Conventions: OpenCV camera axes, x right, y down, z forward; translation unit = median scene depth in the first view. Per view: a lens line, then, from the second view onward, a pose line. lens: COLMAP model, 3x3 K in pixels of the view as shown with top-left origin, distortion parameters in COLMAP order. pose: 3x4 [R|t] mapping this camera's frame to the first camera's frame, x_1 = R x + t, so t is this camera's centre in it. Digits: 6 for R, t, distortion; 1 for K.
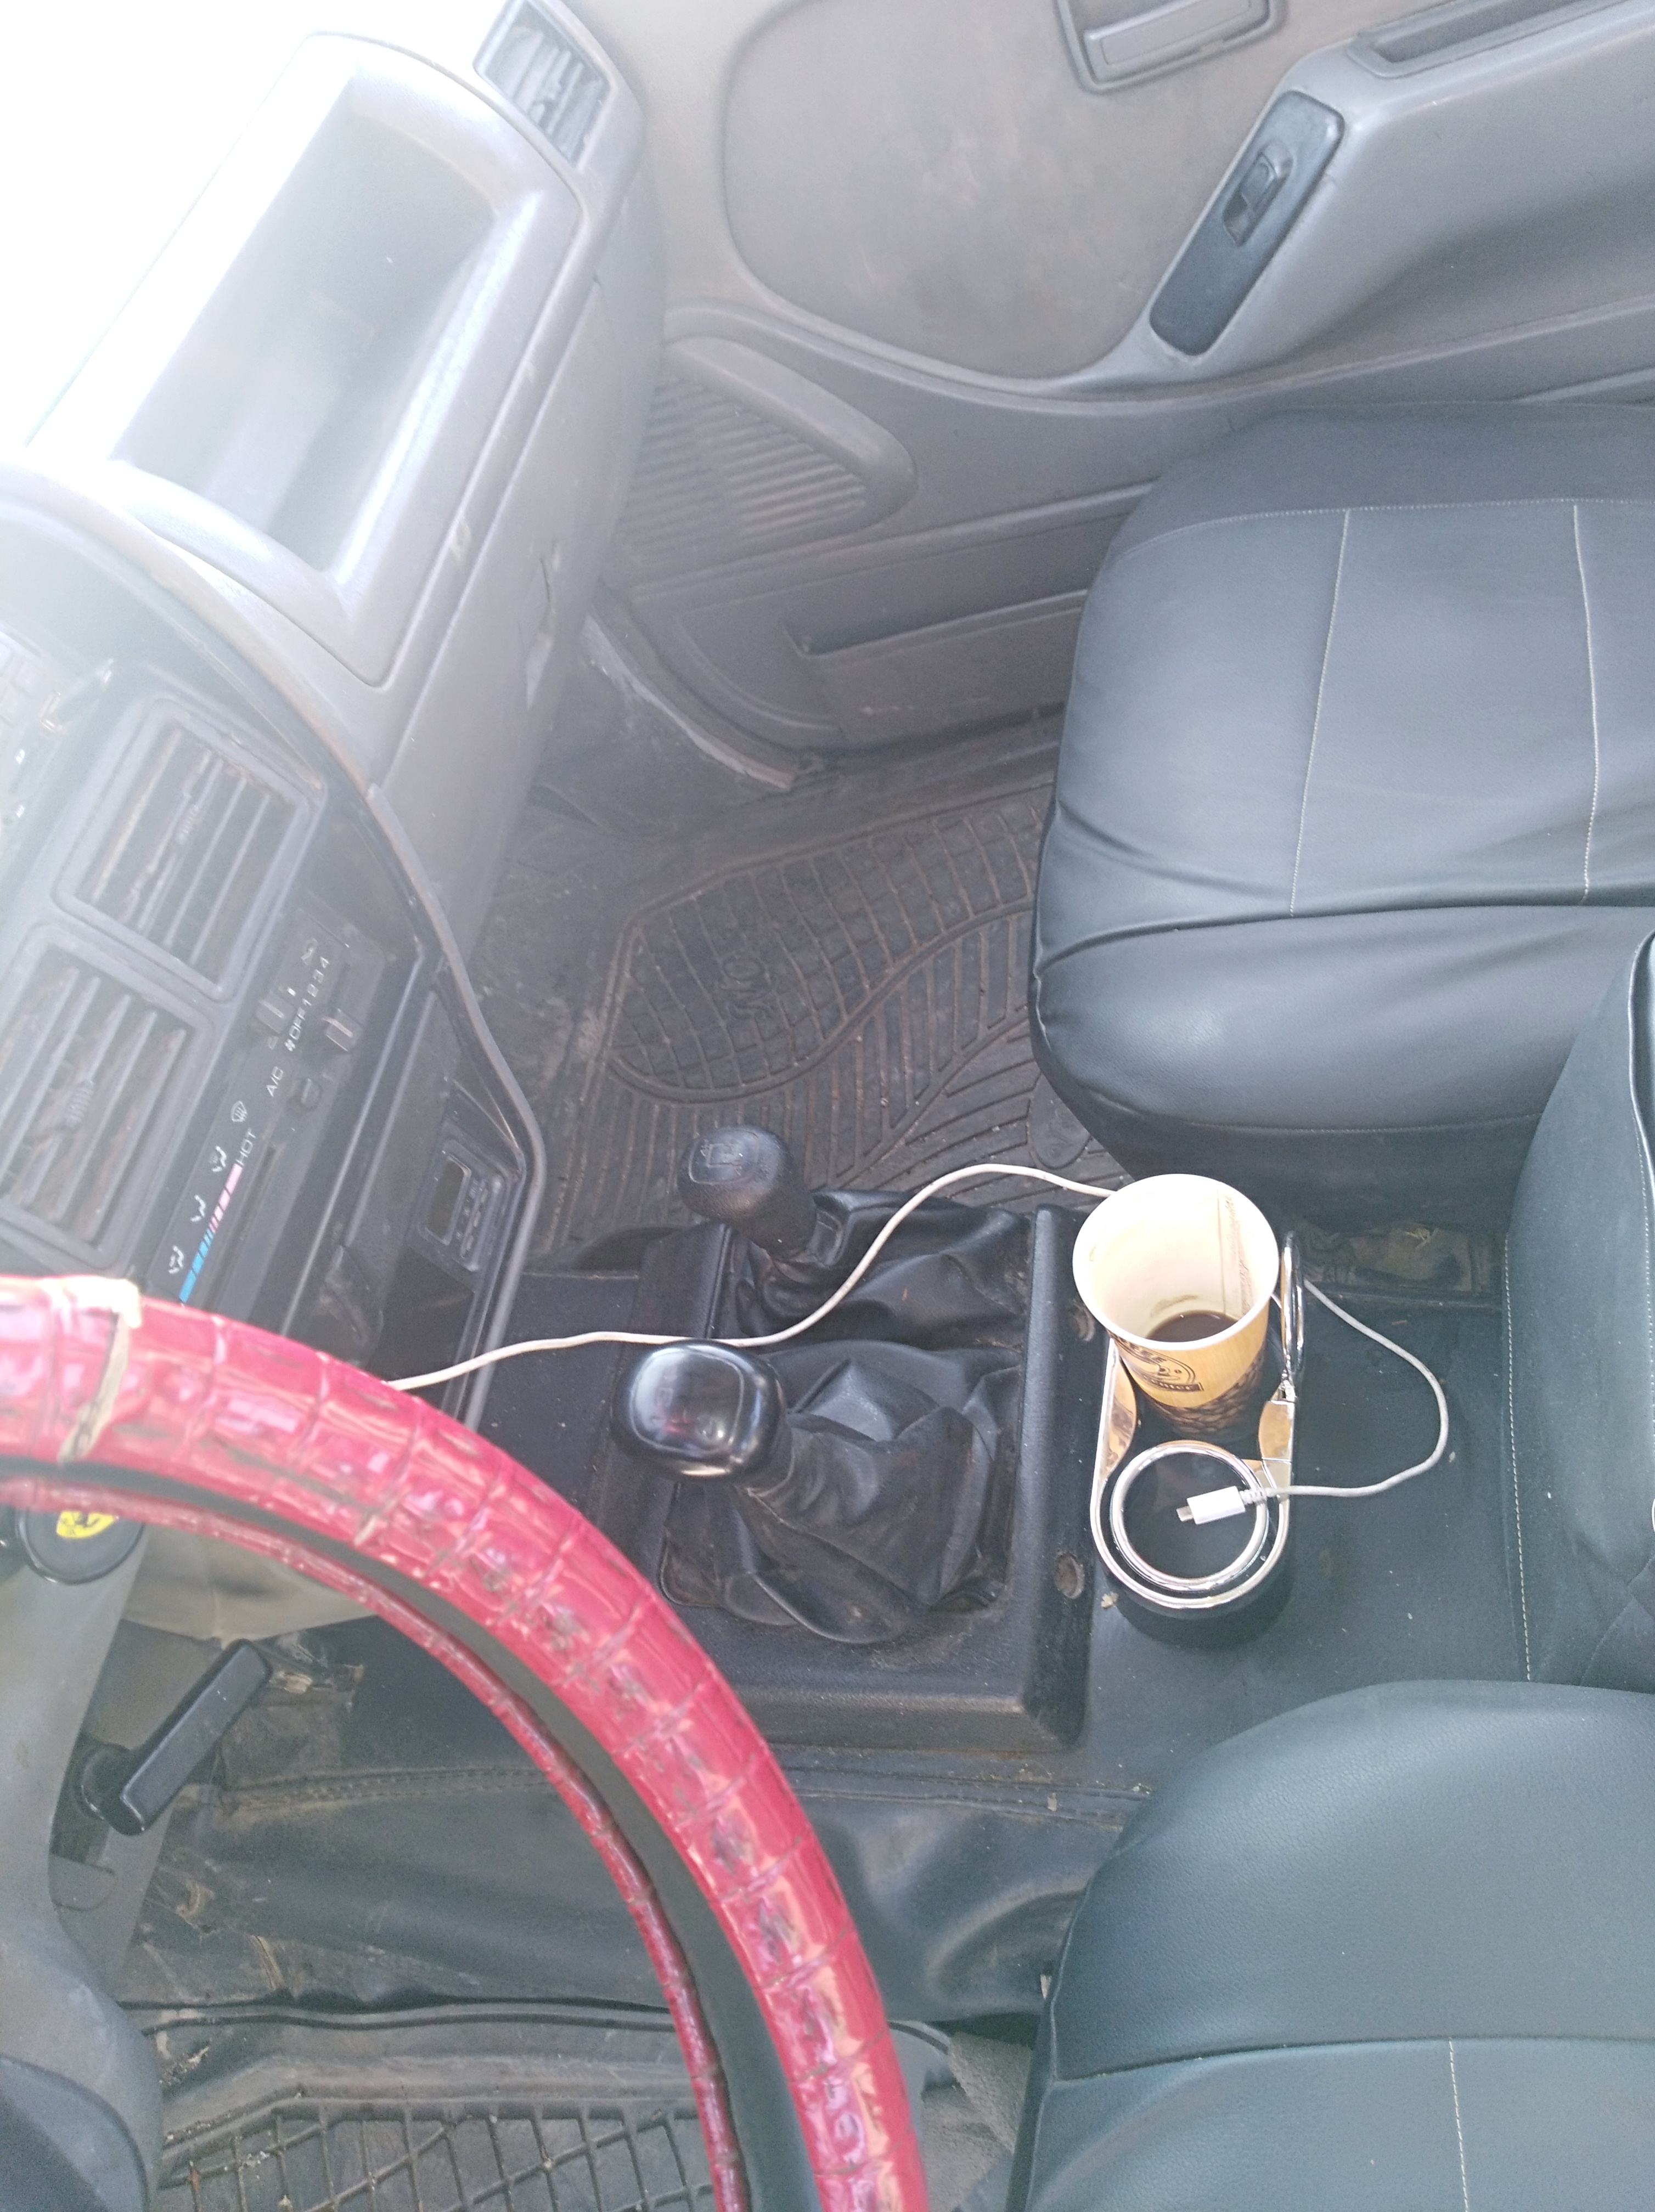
lens RADIAL K [[1700.6, 0, 838.7], [0, 1700.6, 1089.6], [0, 0, 1]] dist [0.051790, -0.086692]
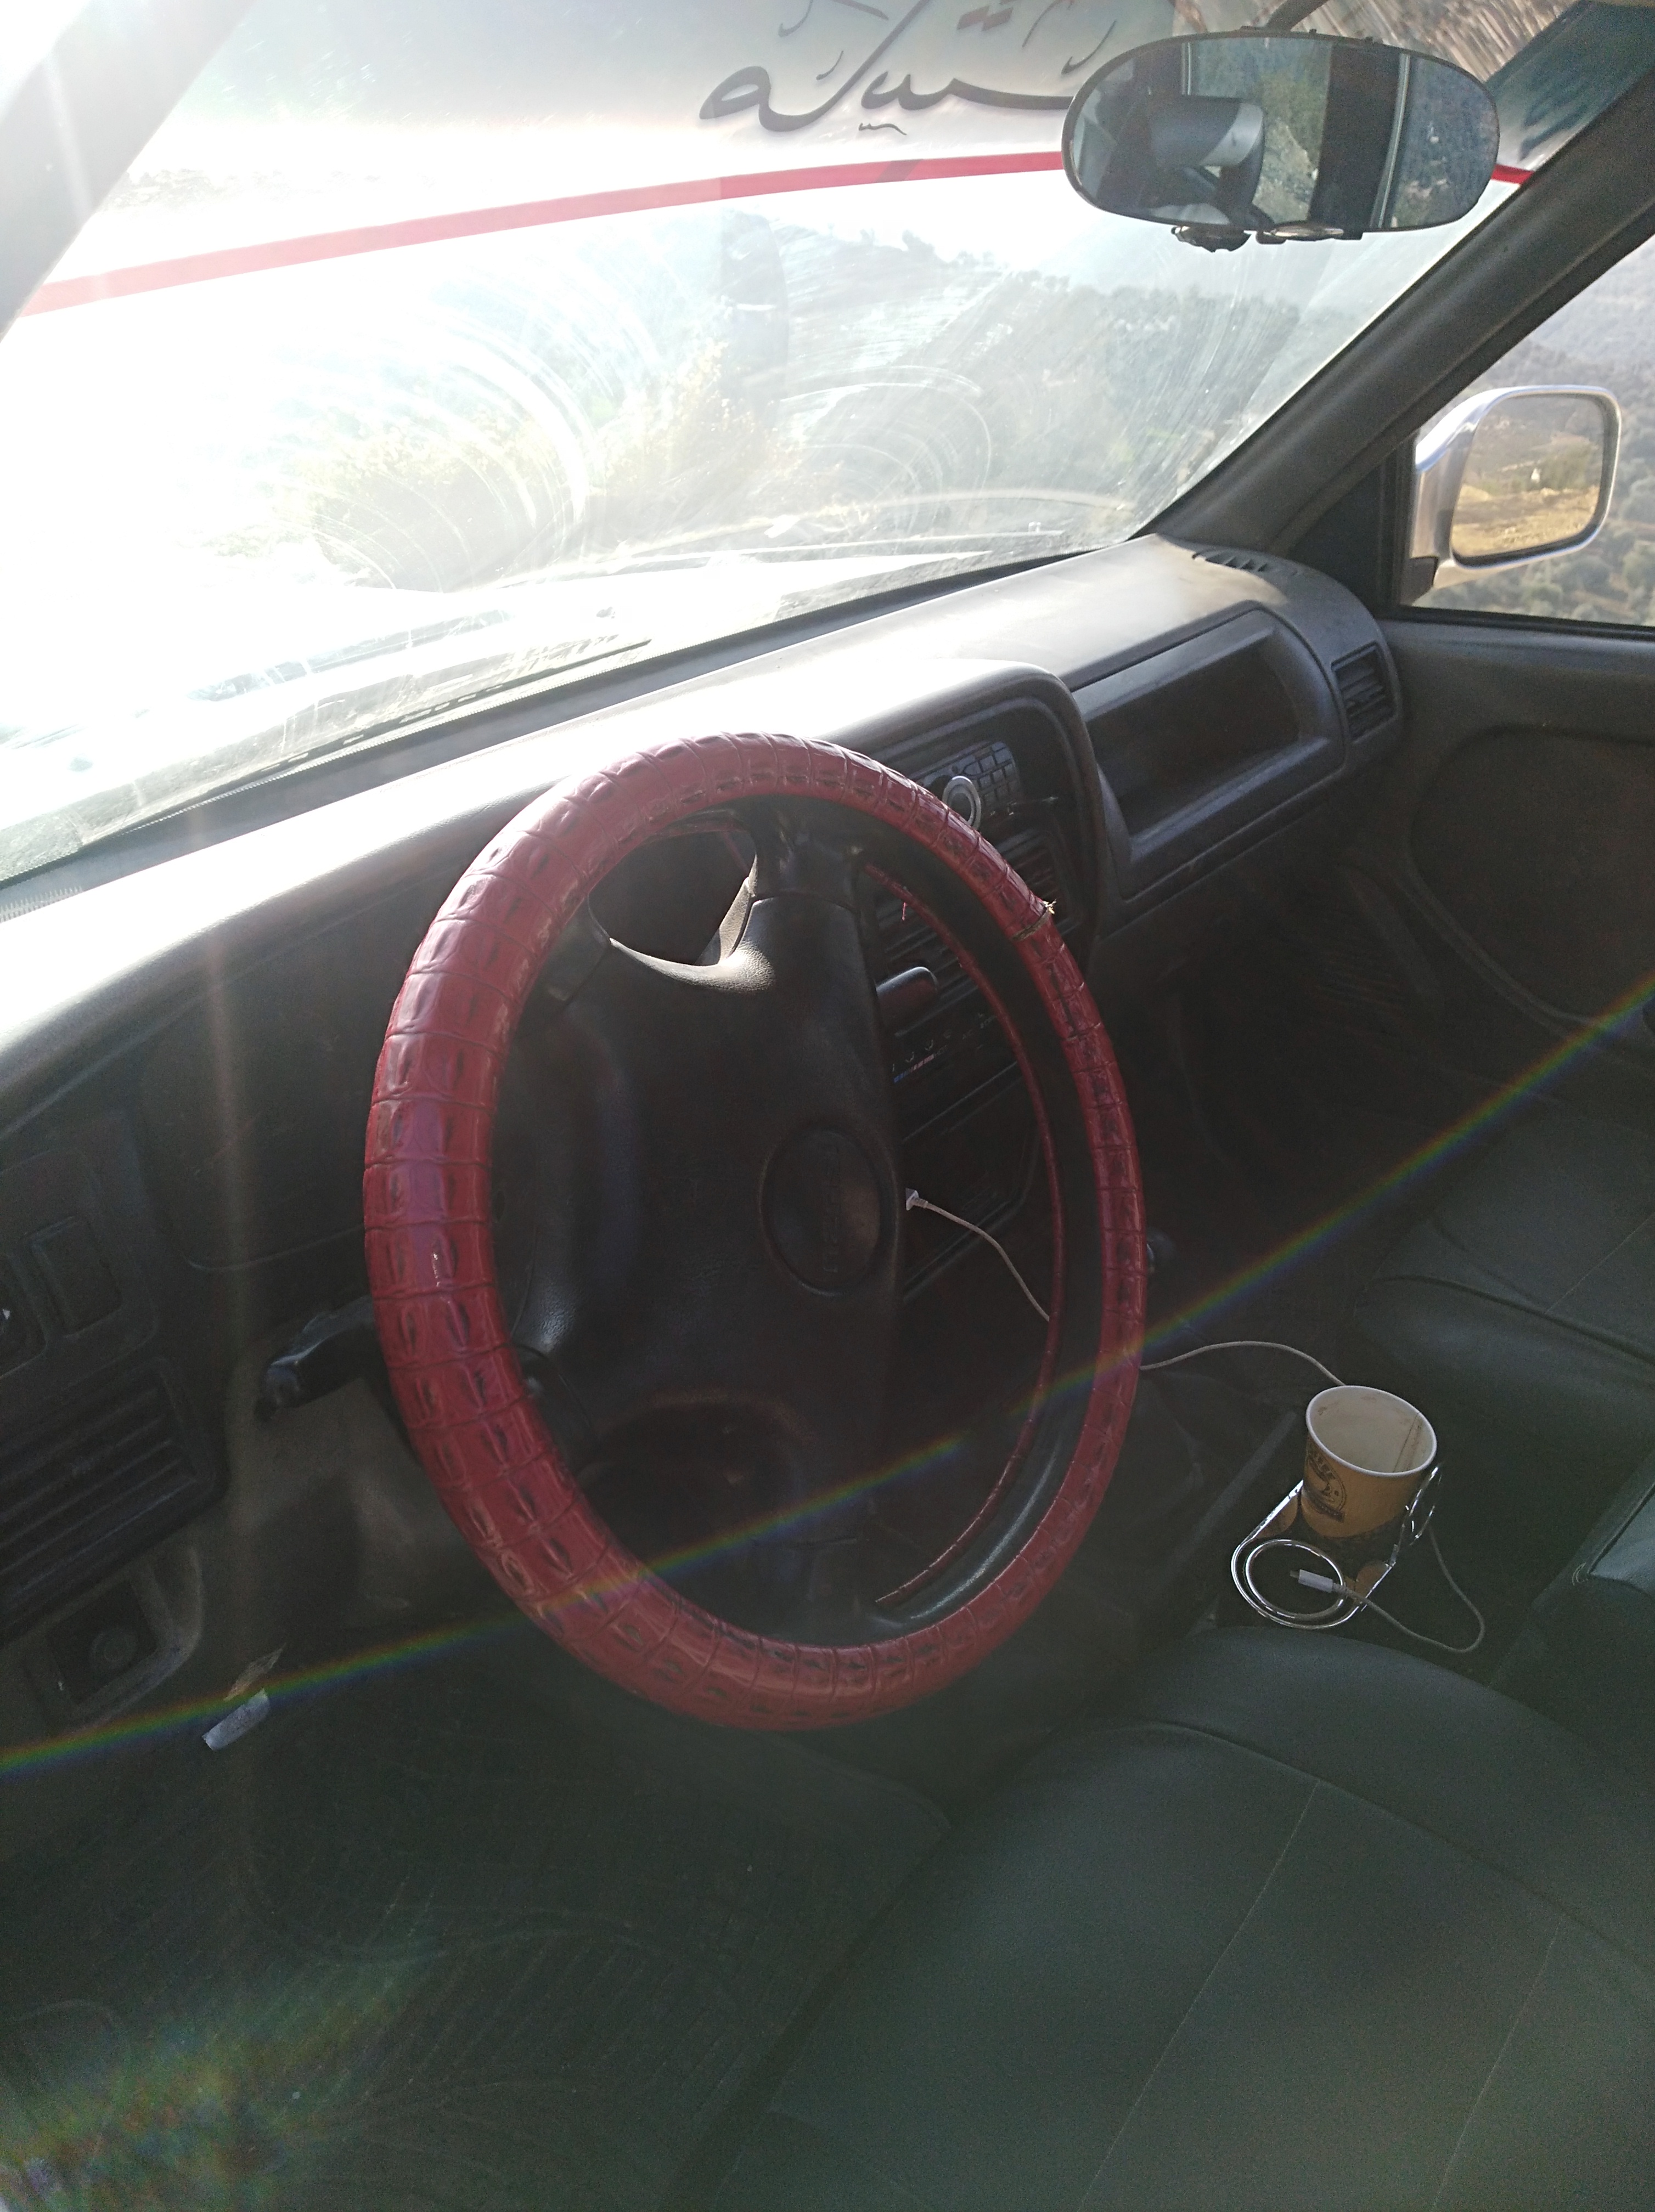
lens RADIAL K [[1700.6, 0, 838.7], [0, 1700.6, 1089.6], [0, 0, 1]] dist [0.051790, -0.086692]
pose [[0.821990, 0.506795, -0.259790, 0.037613], [-0.561187, 0.798470, -0.217980, 0.377002], [0.096963, 0.324968, 0.940741, -0.498429]]
